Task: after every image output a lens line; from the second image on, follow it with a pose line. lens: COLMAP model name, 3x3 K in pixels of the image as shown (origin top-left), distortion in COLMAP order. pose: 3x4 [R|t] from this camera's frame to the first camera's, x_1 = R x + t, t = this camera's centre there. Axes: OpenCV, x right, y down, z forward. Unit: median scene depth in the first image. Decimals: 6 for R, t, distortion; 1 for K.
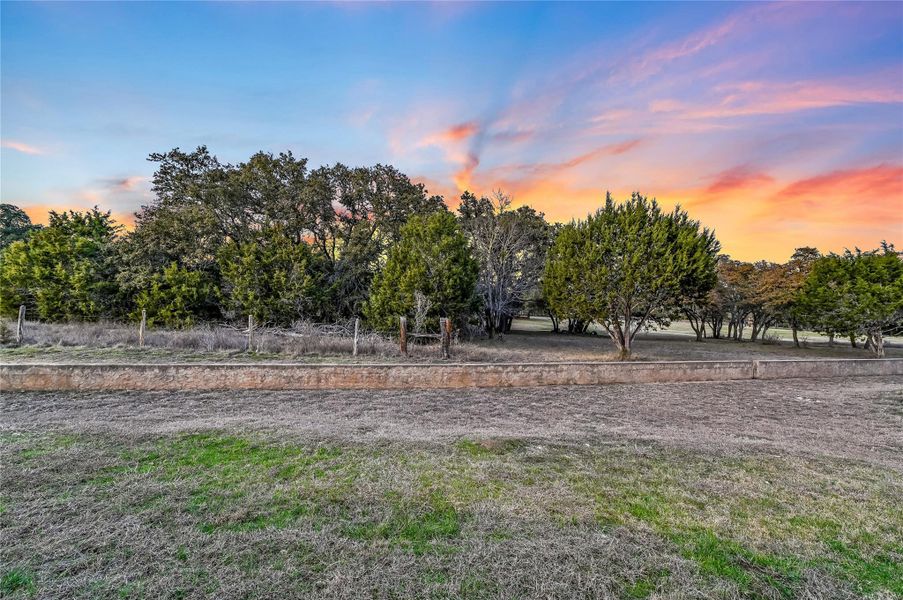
lens RADIAL K [[377.8, 0, 449.7], [0, 377.8, 298.3], [0, 0, 1]] dist [0.014861, -0.000325]
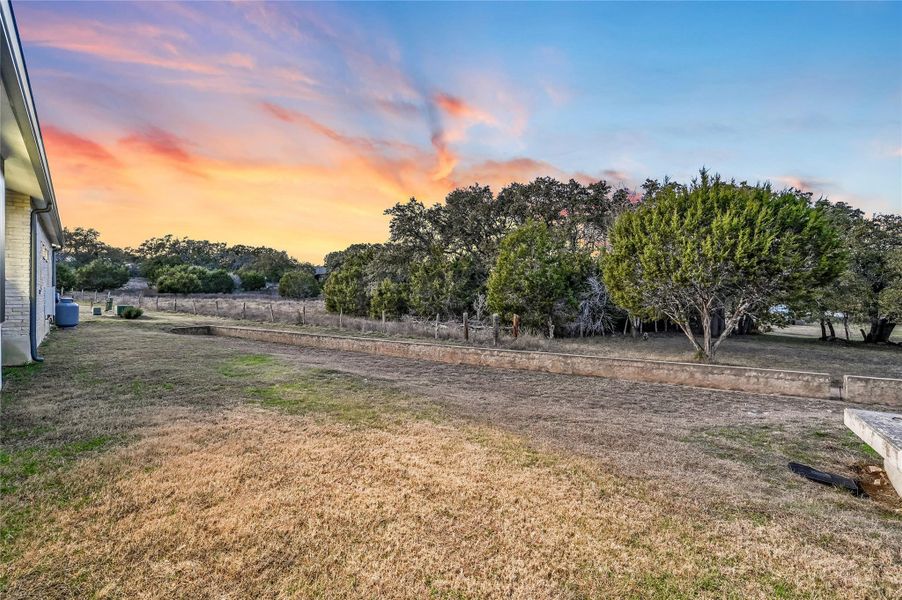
lens RADIAL K [[377.4, 0, 453.2], [0, 377.4, 301.4], [0, 0, 1]] dist [0.014861, -0.000325]
pose [[0.752309, -0.017563, -0.658576, 0.705392], [0.018994, 0.999807, -0.004965, 0.019787], [0.658537, -0.008774, 0.752498, 0.005630]]
